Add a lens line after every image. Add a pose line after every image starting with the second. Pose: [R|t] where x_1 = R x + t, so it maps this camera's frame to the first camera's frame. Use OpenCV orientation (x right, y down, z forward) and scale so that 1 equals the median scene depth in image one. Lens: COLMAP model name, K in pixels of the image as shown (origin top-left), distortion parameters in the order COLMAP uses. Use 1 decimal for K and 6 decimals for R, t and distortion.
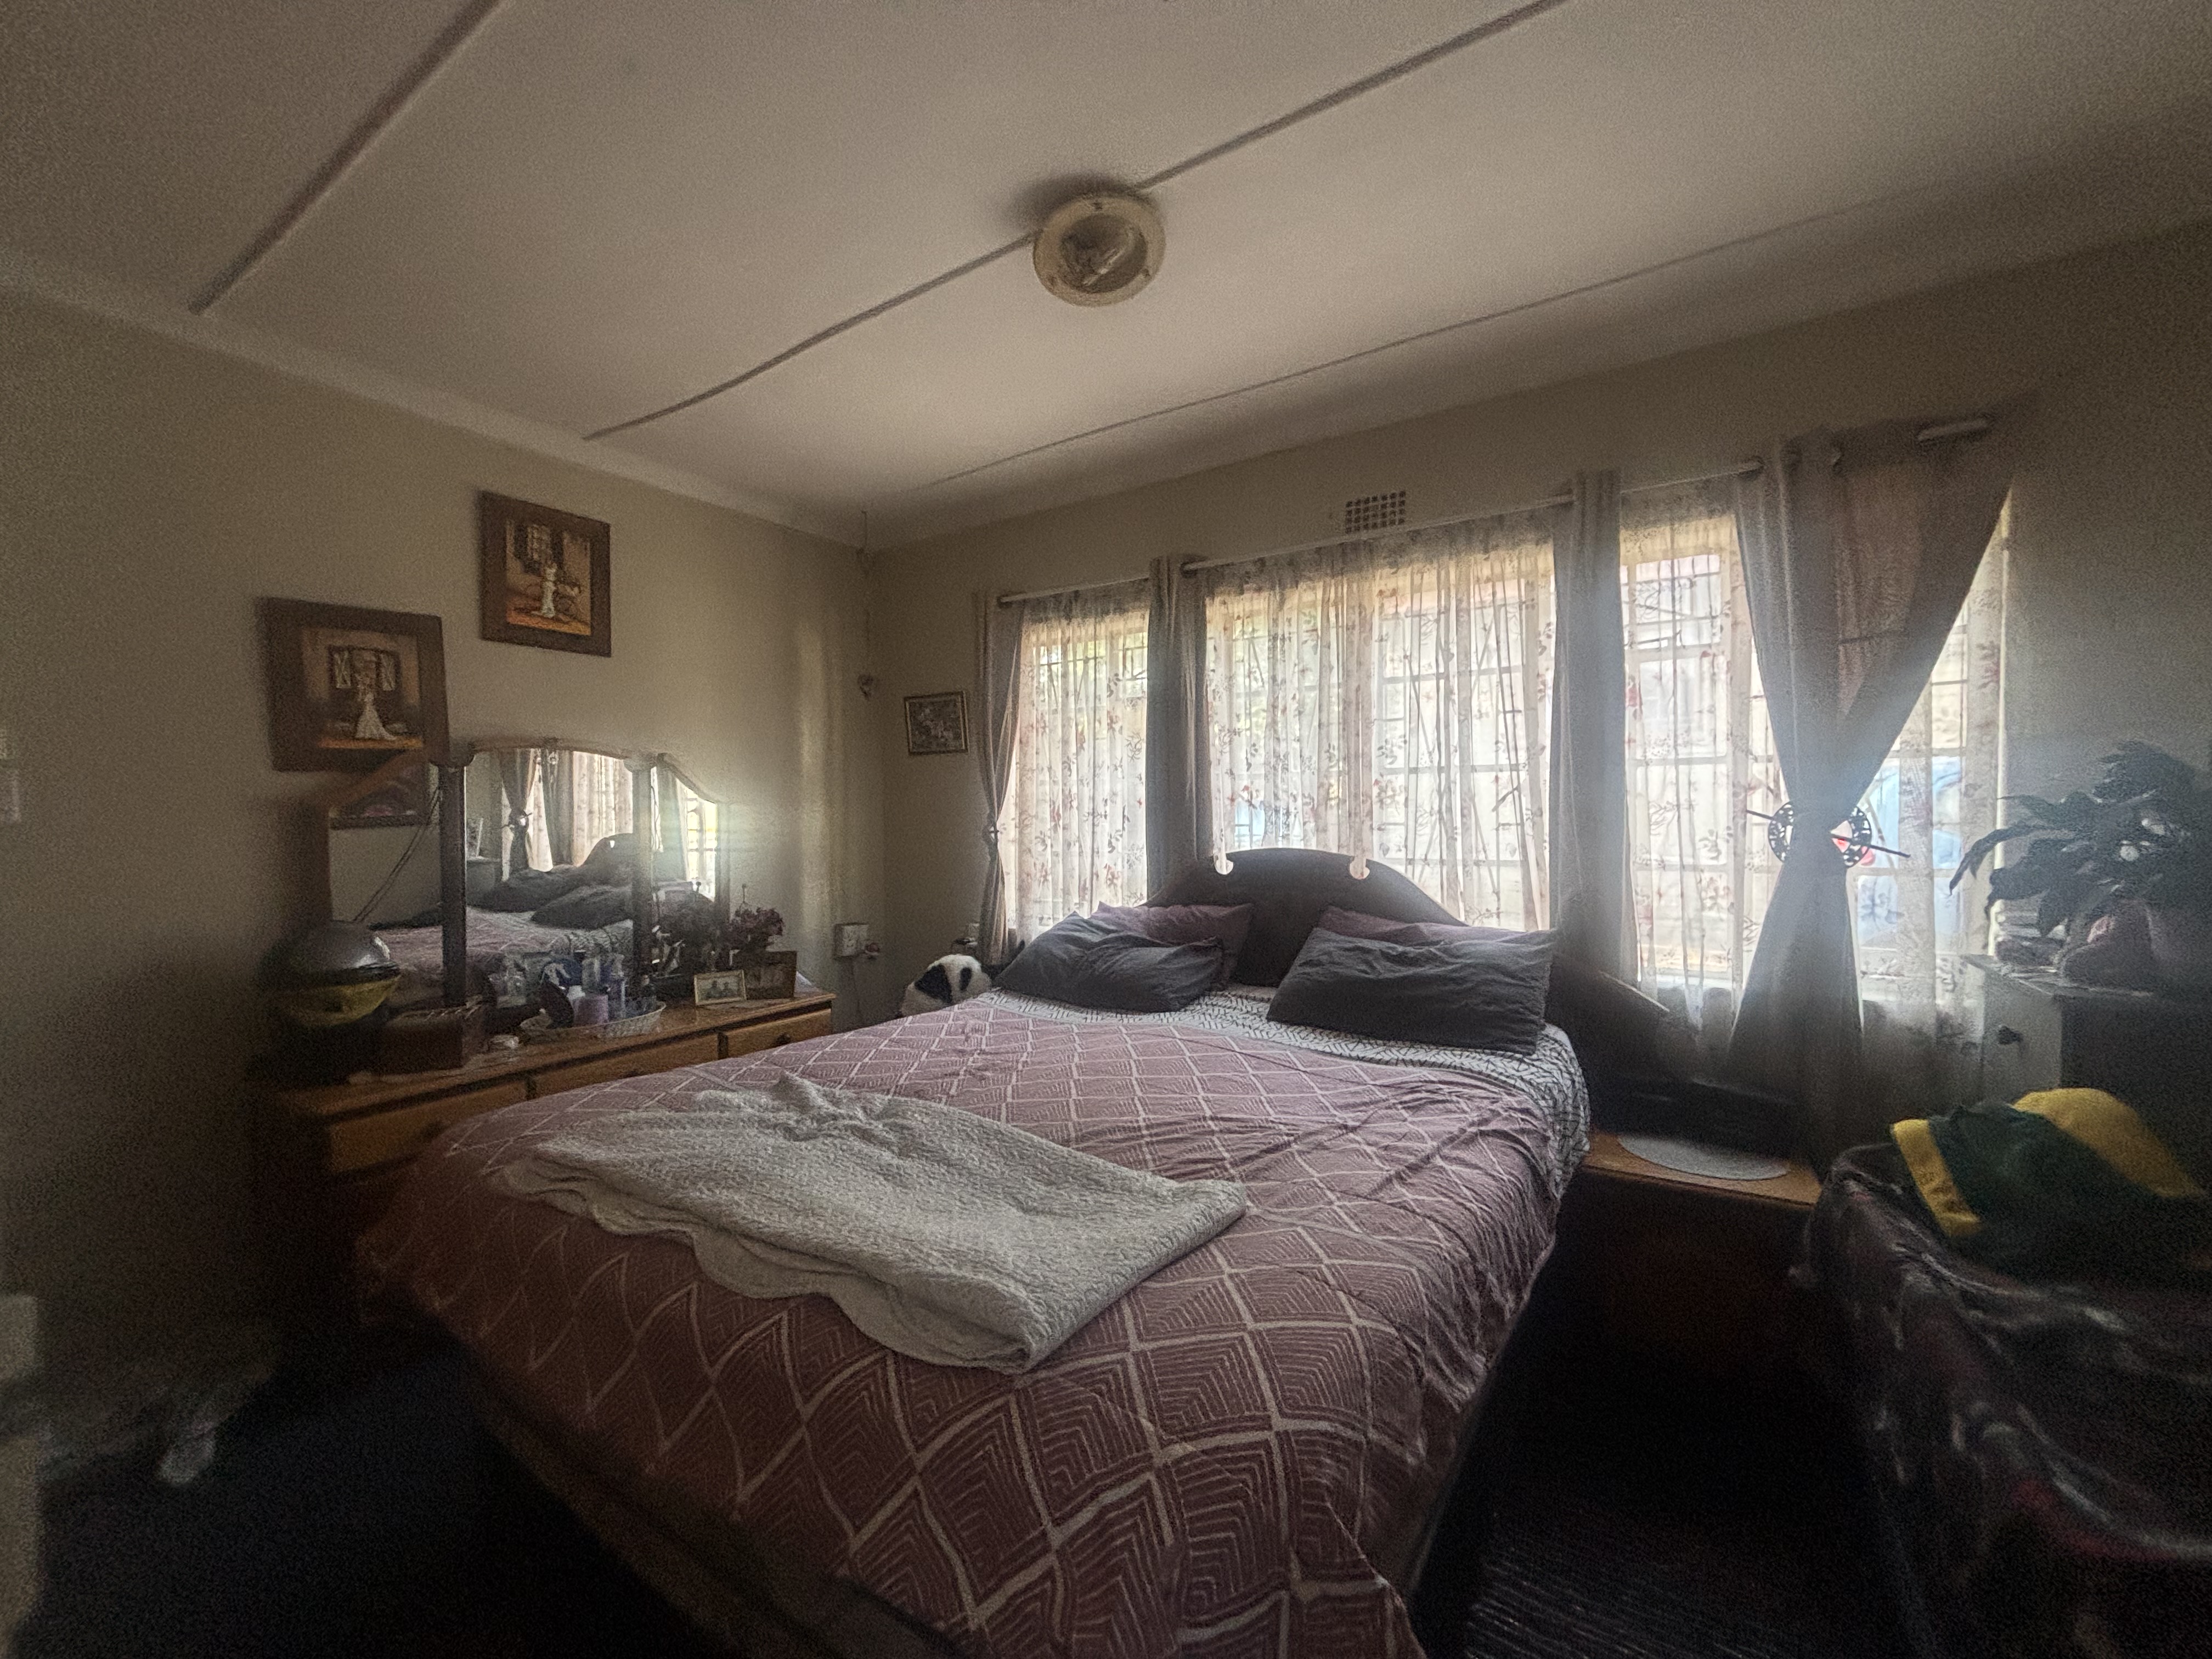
lens RADIAL K [[888.7, 0, 1105.3], [0, 888.7, 825.5], [0, 0, 1]] dist [0.008676, -0.000446]
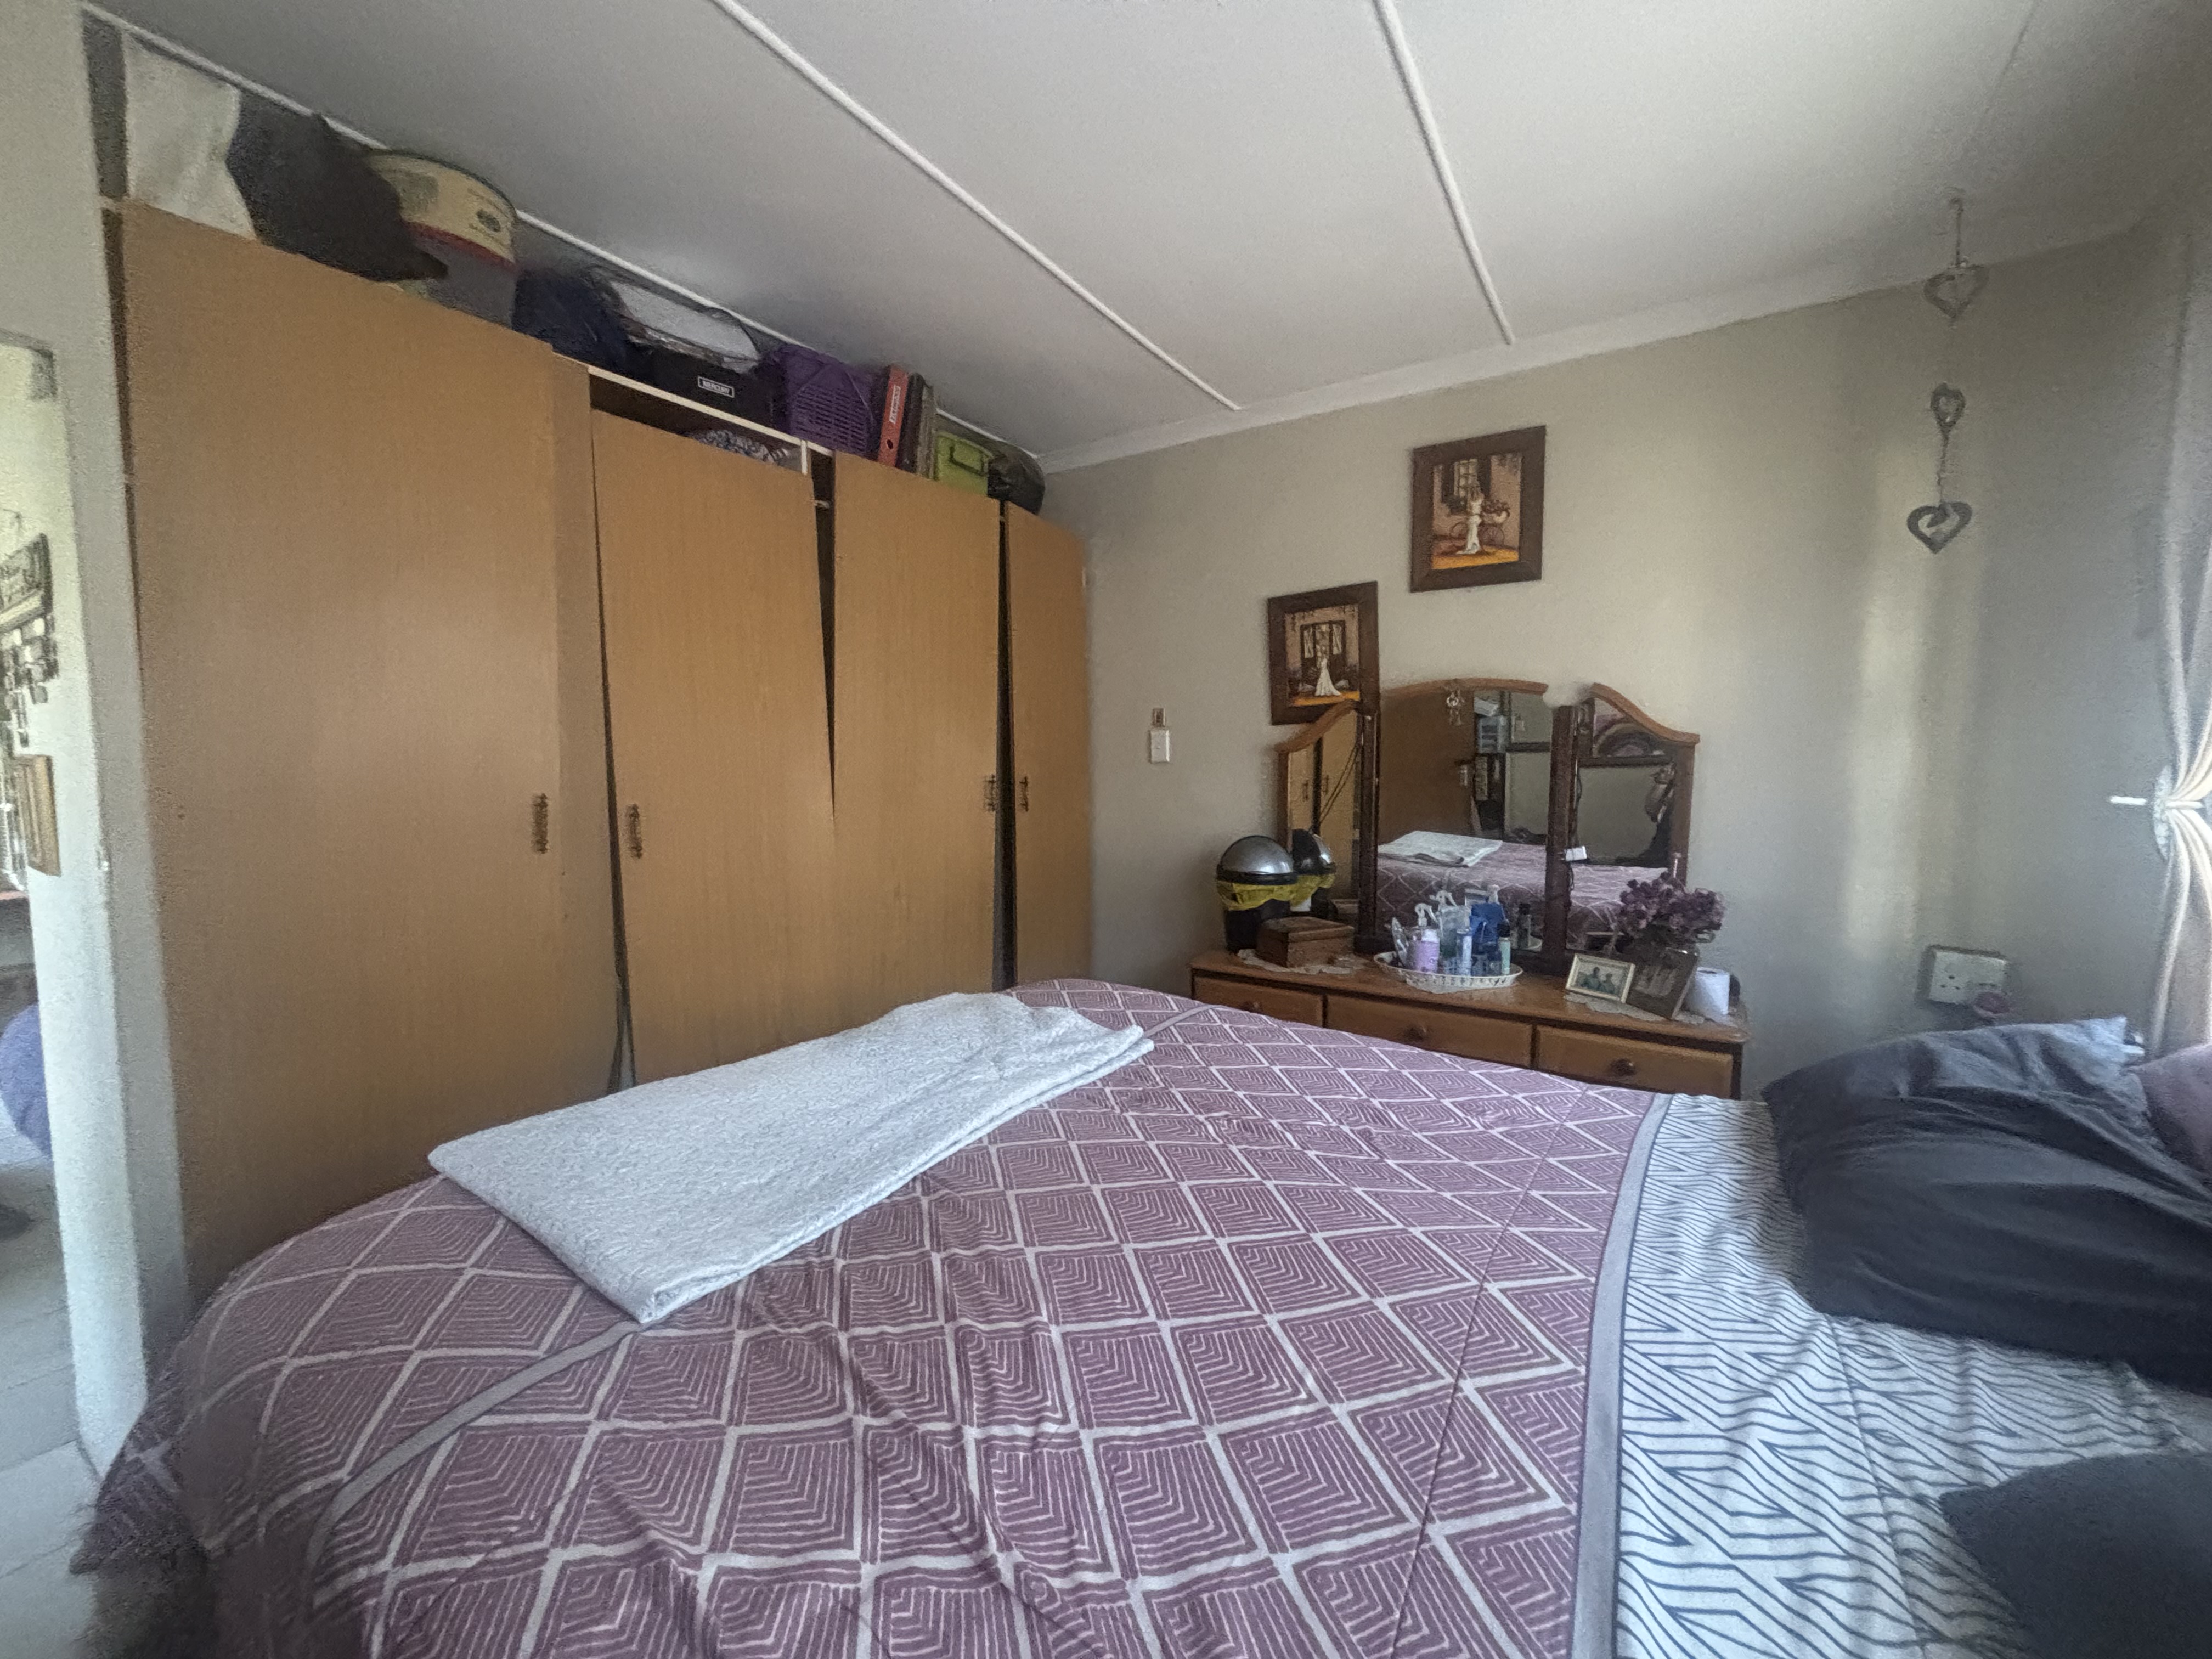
lens RADIAL K [[888.7, 0, 1105.3], [0, 888.7, 829.4], [0, 0, 1]] dist [0.008676, -0.000446]
pose [[0.046775, 0.084377, -0.995335, 0.359257], [-0.009167, 0.996420, 0.084038, -0.012433], [0.998863, 0.005193, 0.047381, 0.576841]]
